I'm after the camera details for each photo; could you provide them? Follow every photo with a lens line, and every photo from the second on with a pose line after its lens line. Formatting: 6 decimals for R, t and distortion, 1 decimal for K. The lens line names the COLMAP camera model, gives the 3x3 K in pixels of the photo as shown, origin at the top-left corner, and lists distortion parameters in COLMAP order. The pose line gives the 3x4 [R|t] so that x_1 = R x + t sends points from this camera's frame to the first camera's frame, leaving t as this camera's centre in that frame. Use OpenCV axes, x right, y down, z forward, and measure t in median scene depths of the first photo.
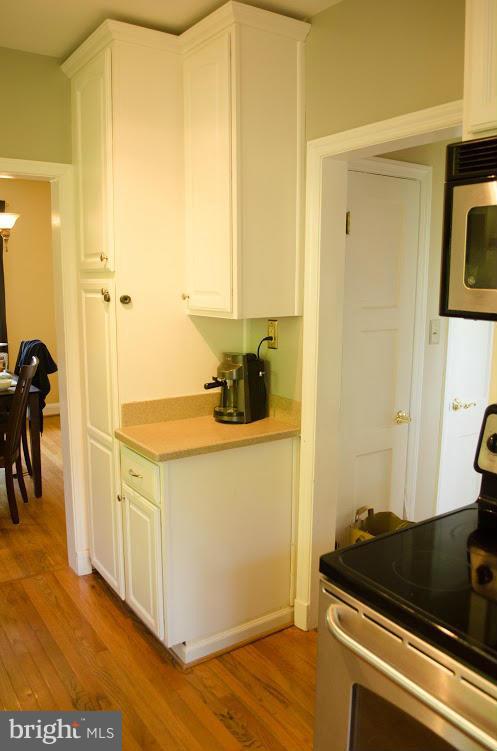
lens RADIAL K [[592.2, 0, 248.5], [0, 592.2, 375.5], [0, 0, 1]] dist [-0.076285, 0.002652]
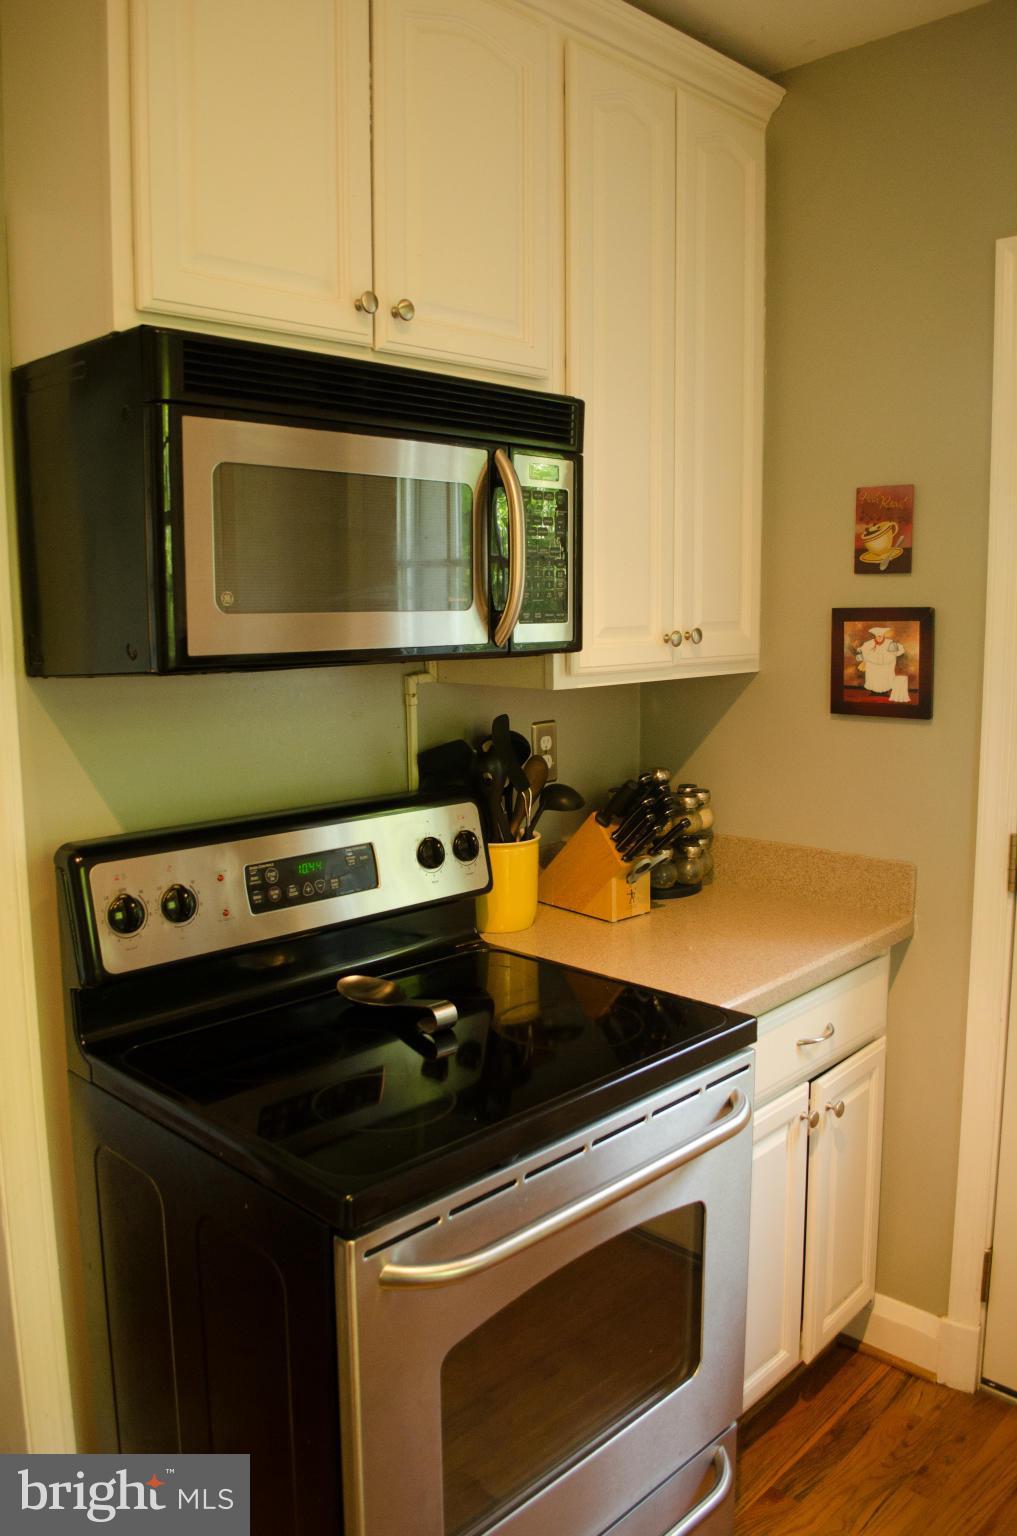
lens RADIAL K [[1211.1, 0, 508.5], [0, 1211.1, 768.0], [0, 0, 1]] dist [-0.076285, 0.002652]
pose [[-0.195024, -0.142258, 0.970427, -0.766368], [0.162307, 0.971102, 0.174976, -0.164342], [-0.967276, 0.191631, -0.166299, 0.972642]]
